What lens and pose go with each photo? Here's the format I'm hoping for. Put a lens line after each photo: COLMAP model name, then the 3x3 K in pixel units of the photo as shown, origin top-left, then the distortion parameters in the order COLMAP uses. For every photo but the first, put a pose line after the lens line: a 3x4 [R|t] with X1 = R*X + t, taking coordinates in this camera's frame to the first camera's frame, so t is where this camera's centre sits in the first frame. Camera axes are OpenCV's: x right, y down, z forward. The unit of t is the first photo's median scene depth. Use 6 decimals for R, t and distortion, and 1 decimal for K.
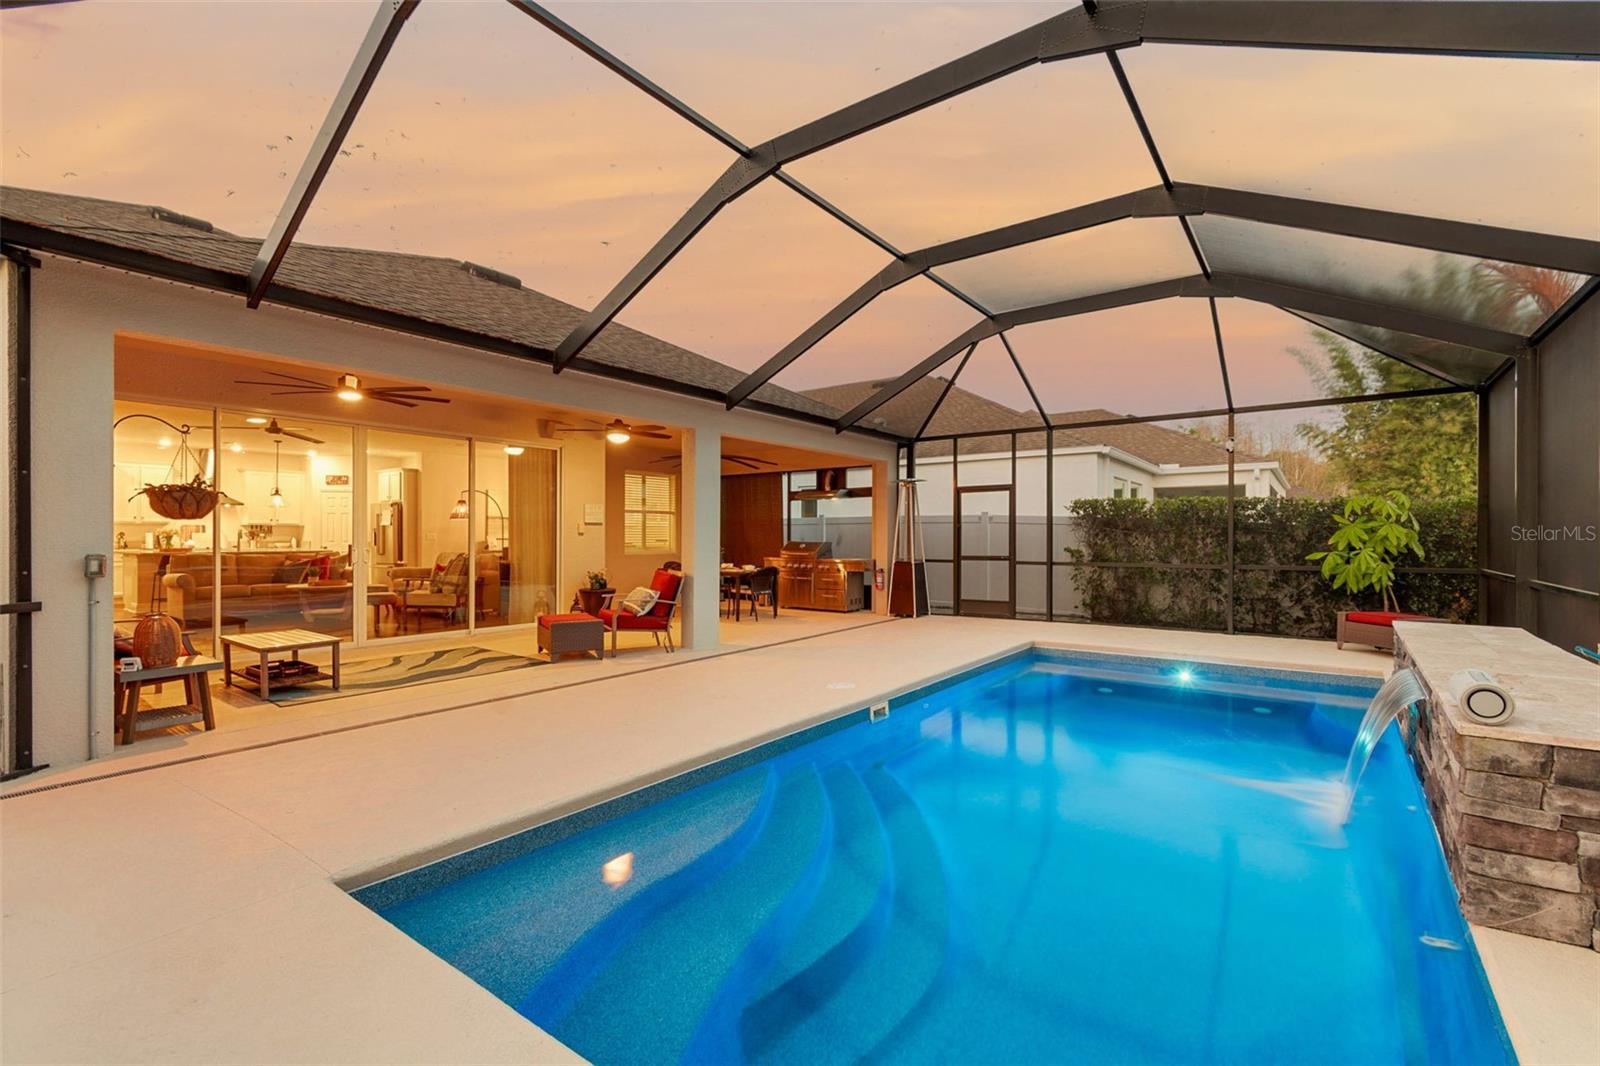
lens RADIAL K [[713.1, 0, 833.7], [0, 713.1, 536.9], [0, 0, 1]] dist [0.000225, 0.000458]
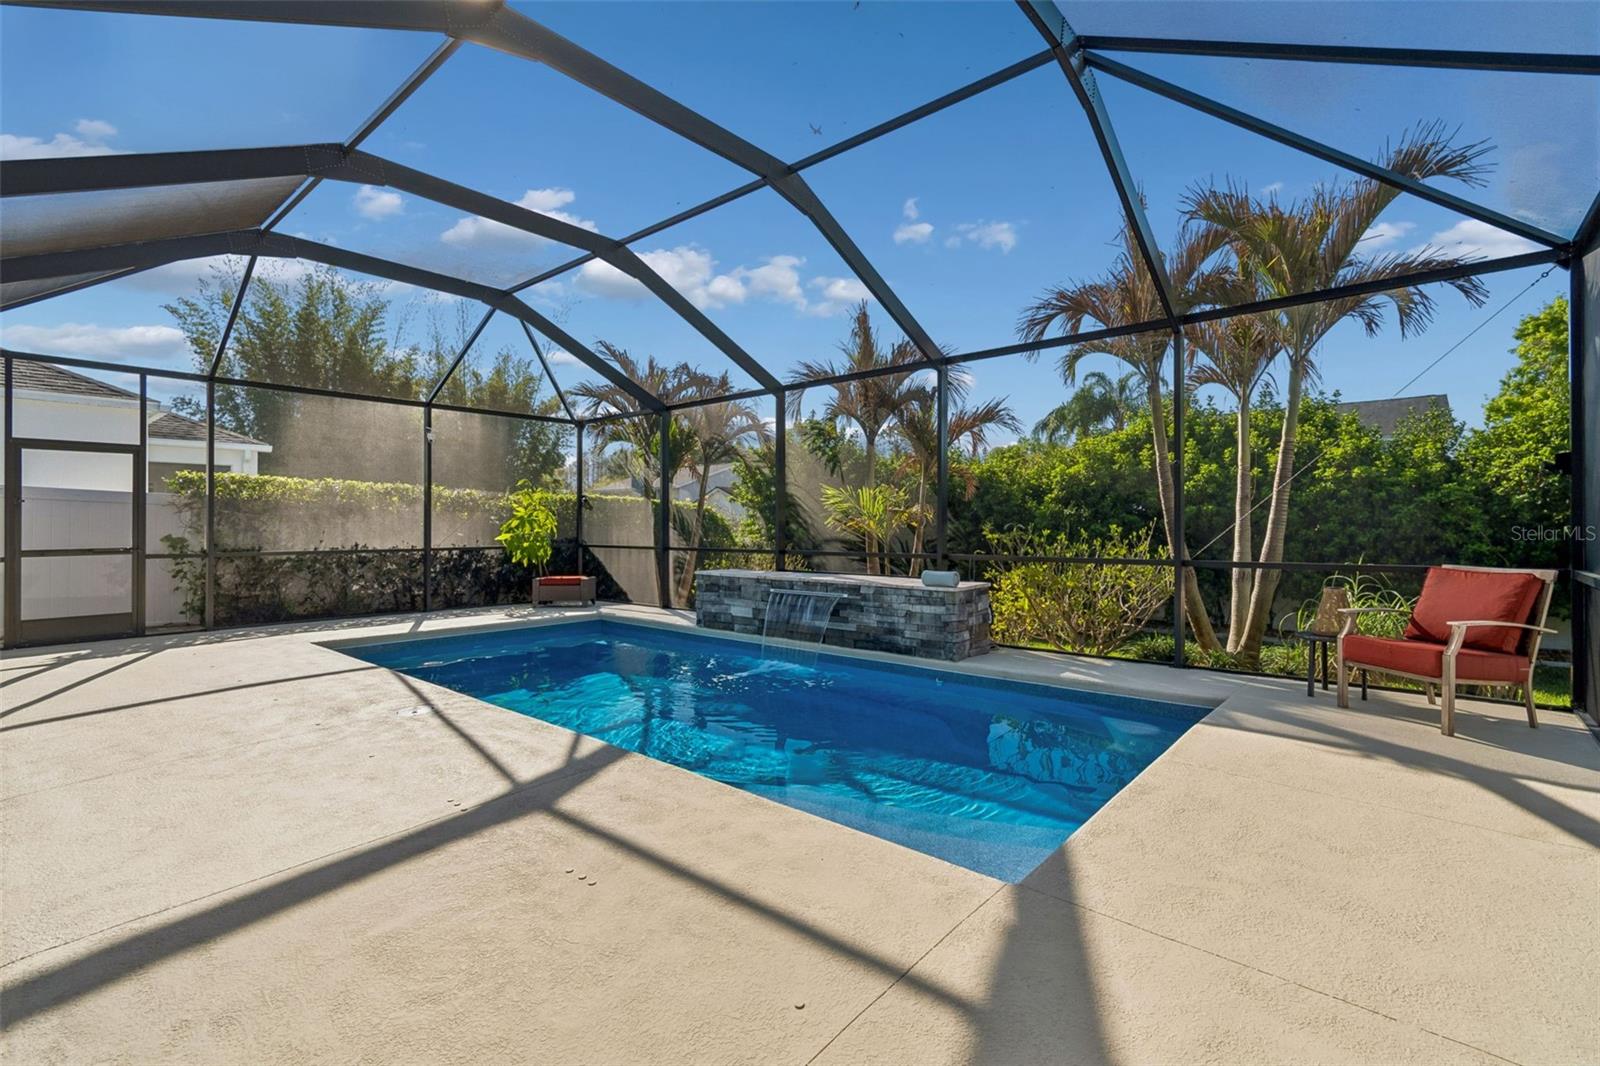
lens RADIAL K [[713.1, 0, 812.0], [0, 713.1, 526.0], [0, 0, 1]] dist [0.000225, 0.000458]
pose [[0.102925, -0.001408, 0.994688, -0.499176], [0.000941, 0.999999, 0.001318, 0.007413], [-0.994689, 0.000800, 0.102927, 0.356177]]
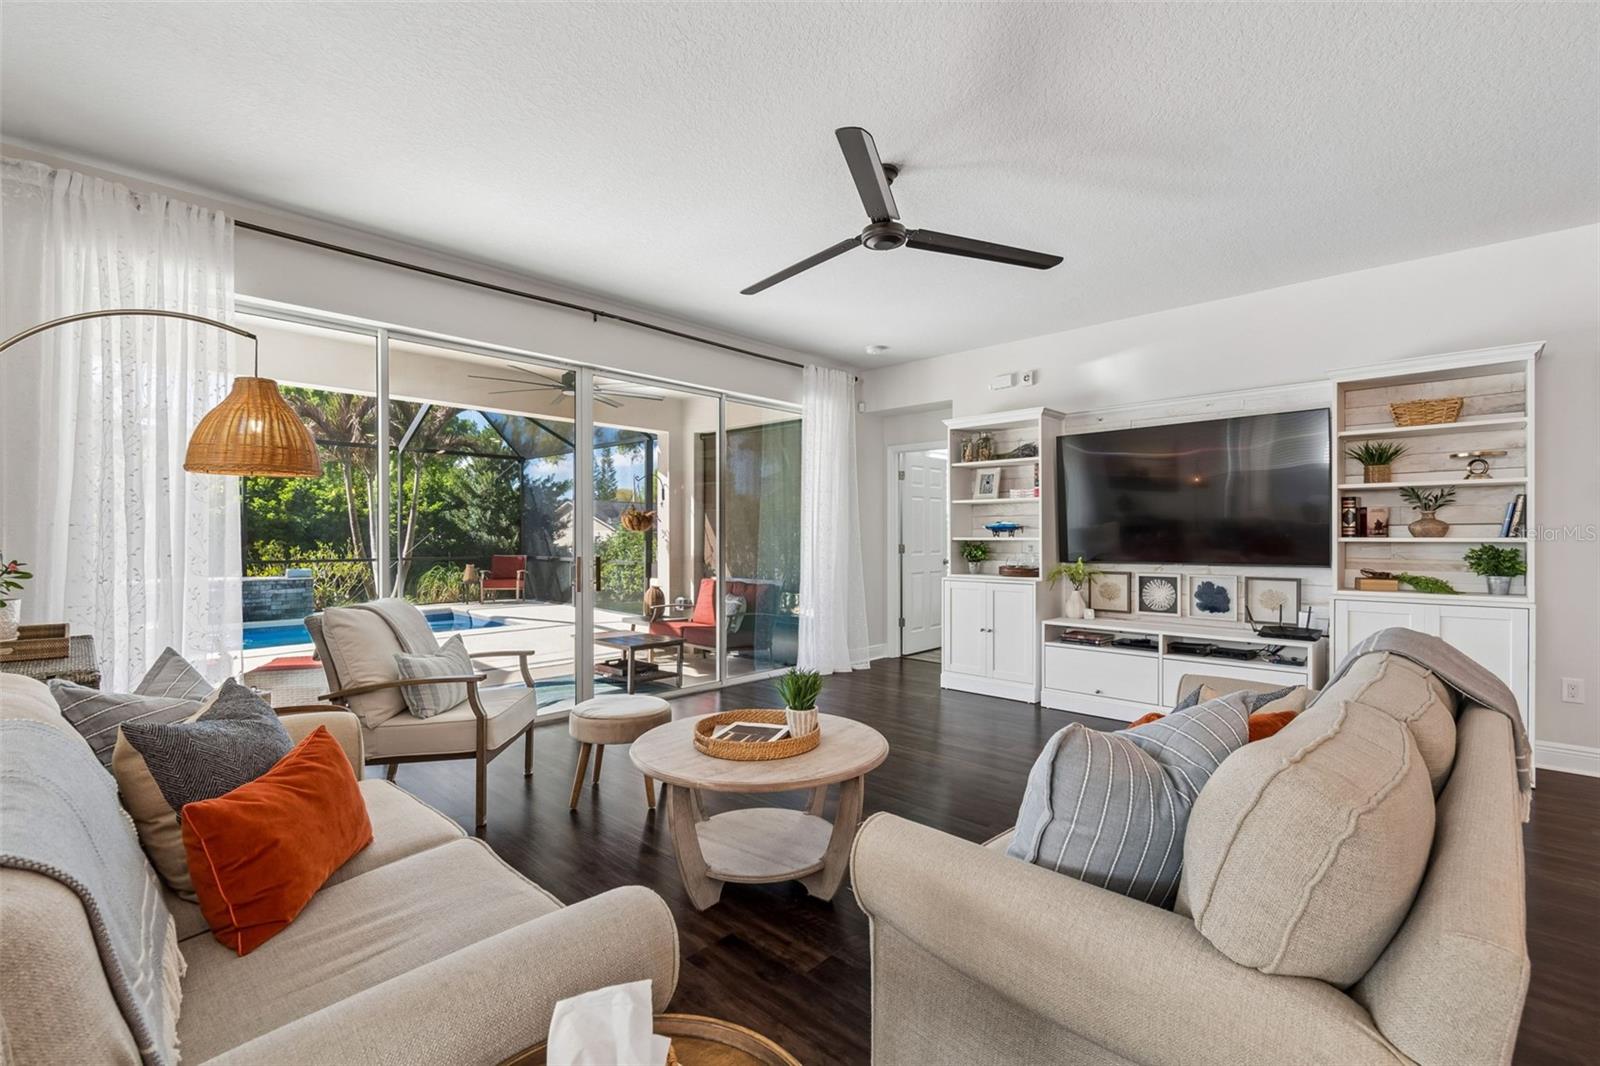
lens RADIAL K [[713.1, 0, 804.2], [0, 713.1, 533.9], [0, 0, 1]] dist [0.000225, 0.000458]
pose [[-0.988124, -0.005039, 0.153577, -0.846360], [-0.005781, 0.999974, -0.004390, -0.006942], [-0.153551, -0.005226, -0.988127, 1.433277]]
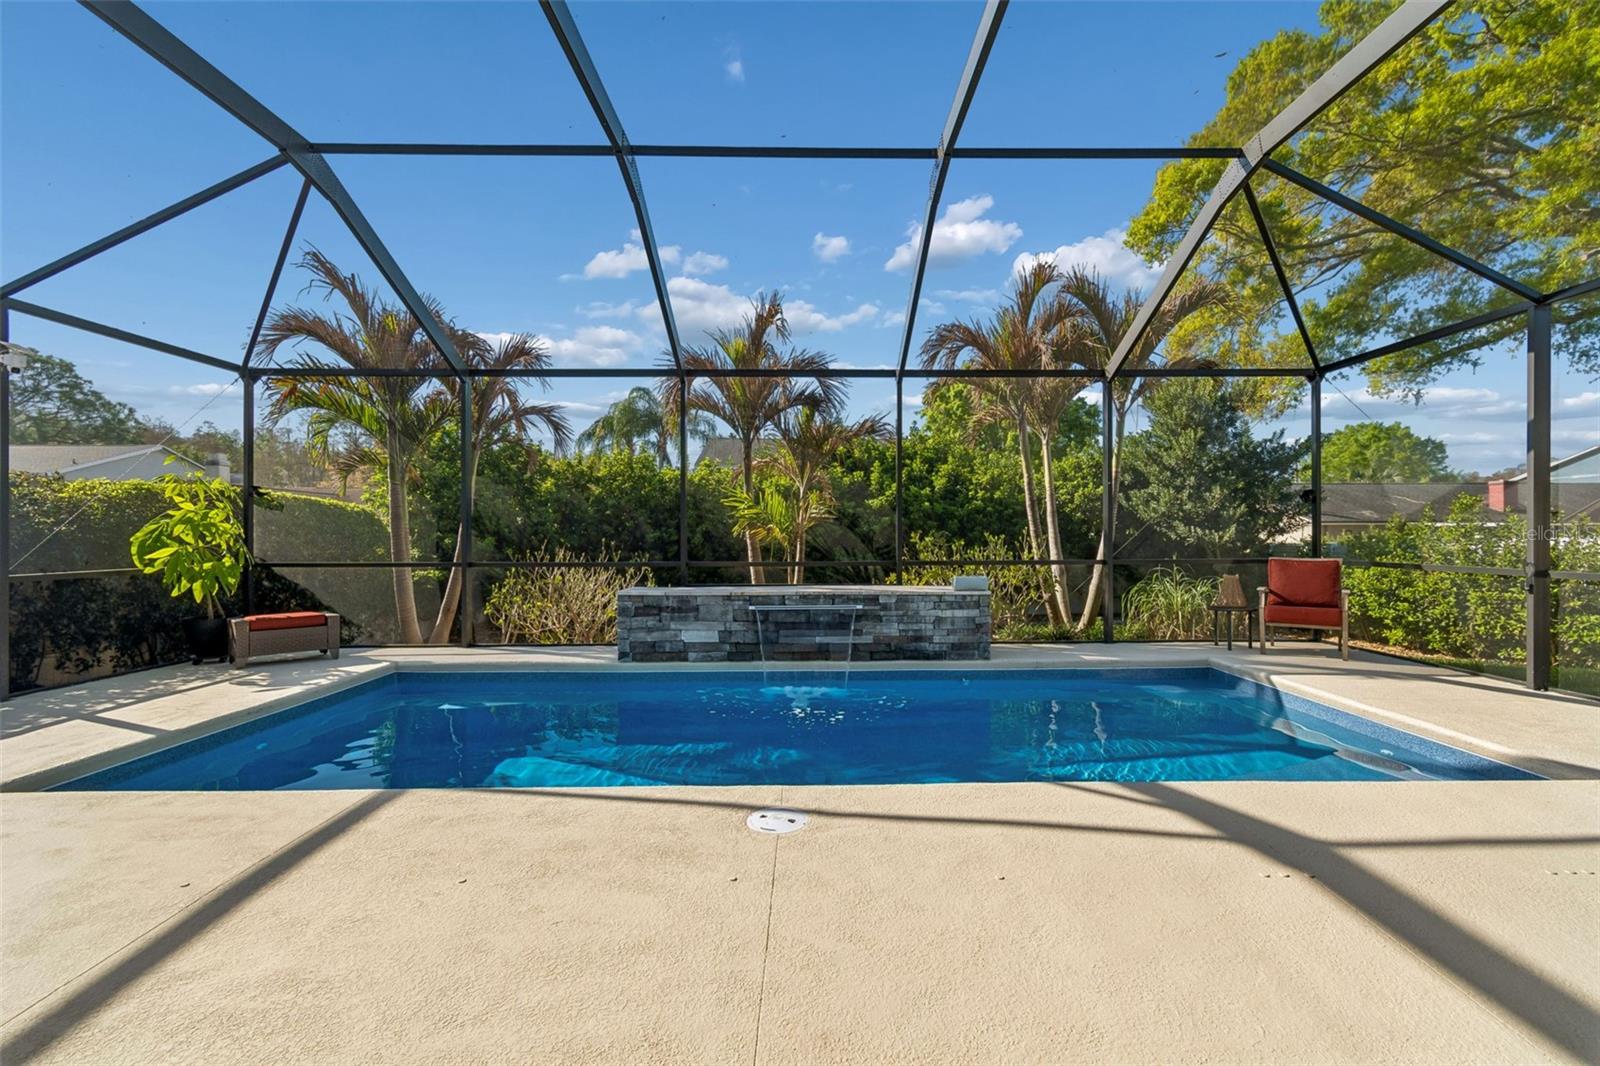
lens RADIAL K [[713.1, 0, 812.5], [0, 713.1, 535.4], [0, 0, 1]] dist [0.000225, 0.000458]
pose [[-0.584604, -0.001730, 0.811317, -0.281676], [0.000654, 0.999996, 0.002604, 0.008647], [-0.811318, 0.002053, -0.584601, 0.897859]]
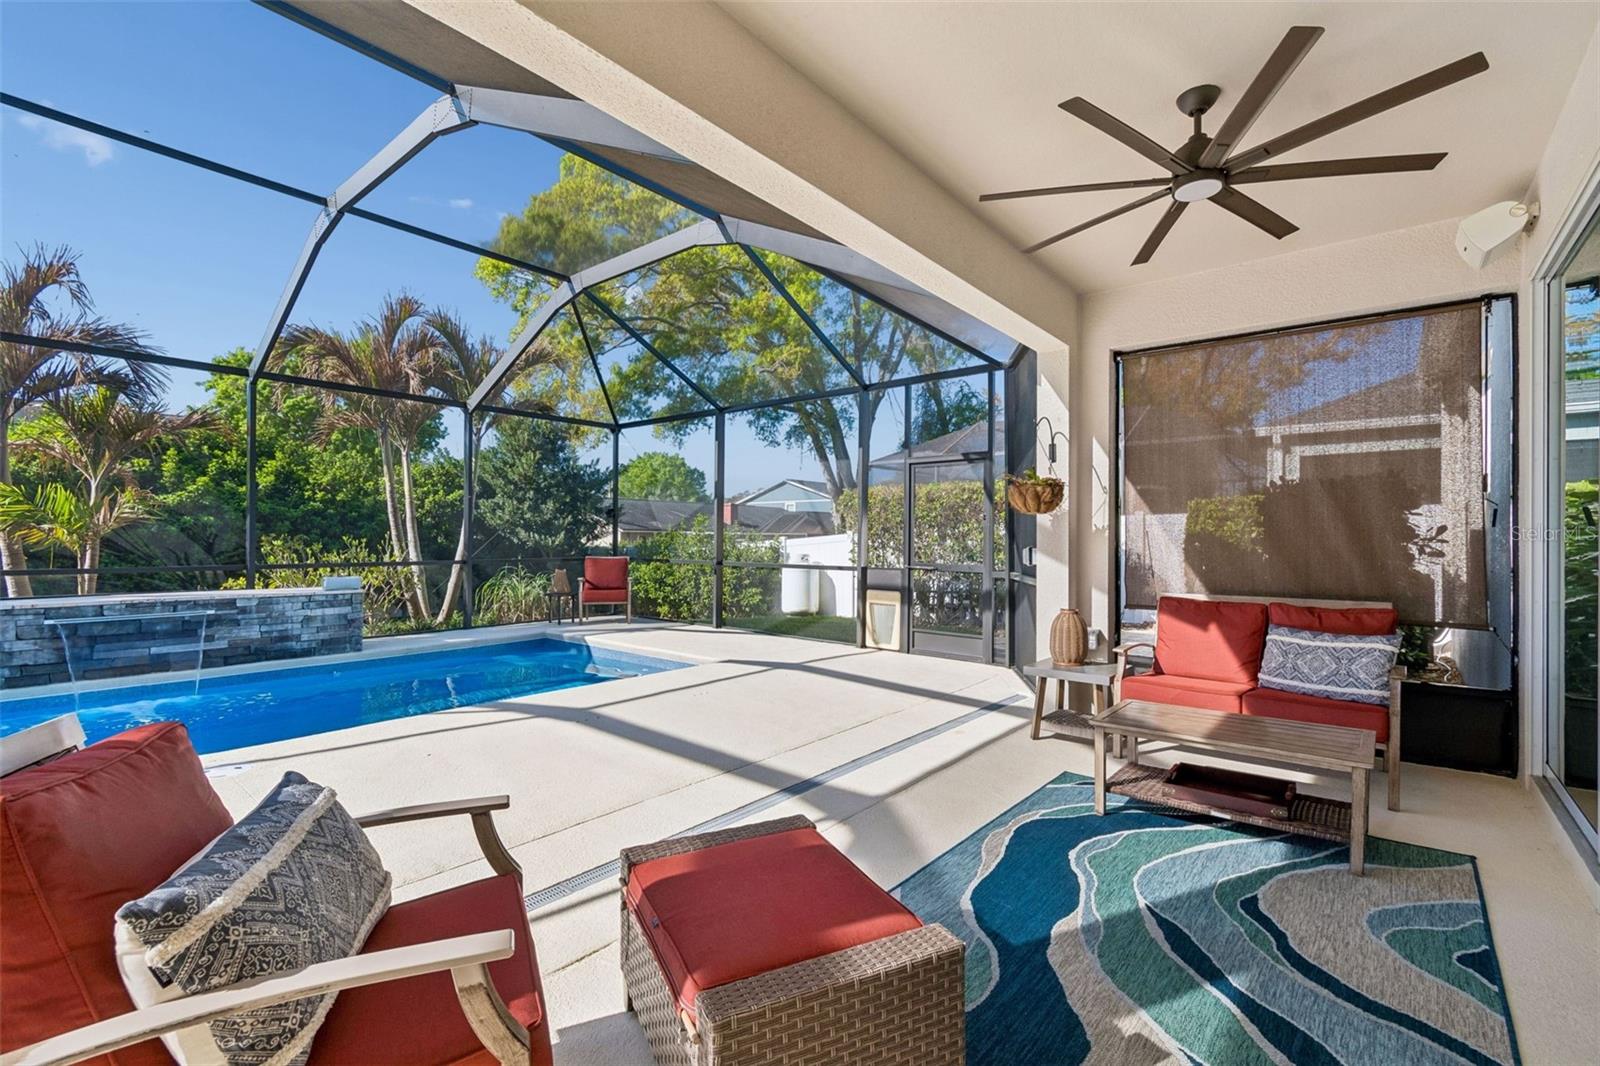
lens RADIAL K [[713.1, 0, 816.5], [0, 713.1, 534.4], [0, 0, 1]] dist [0.000225, 0.000458]
pose [[-0.997481, -0.007595, 0.070520, -0.375516], [-0.008110, 0.999942, -0.007024, 0.006287], [-0.070463, -0.007578, -0.997486, 1.113461]]
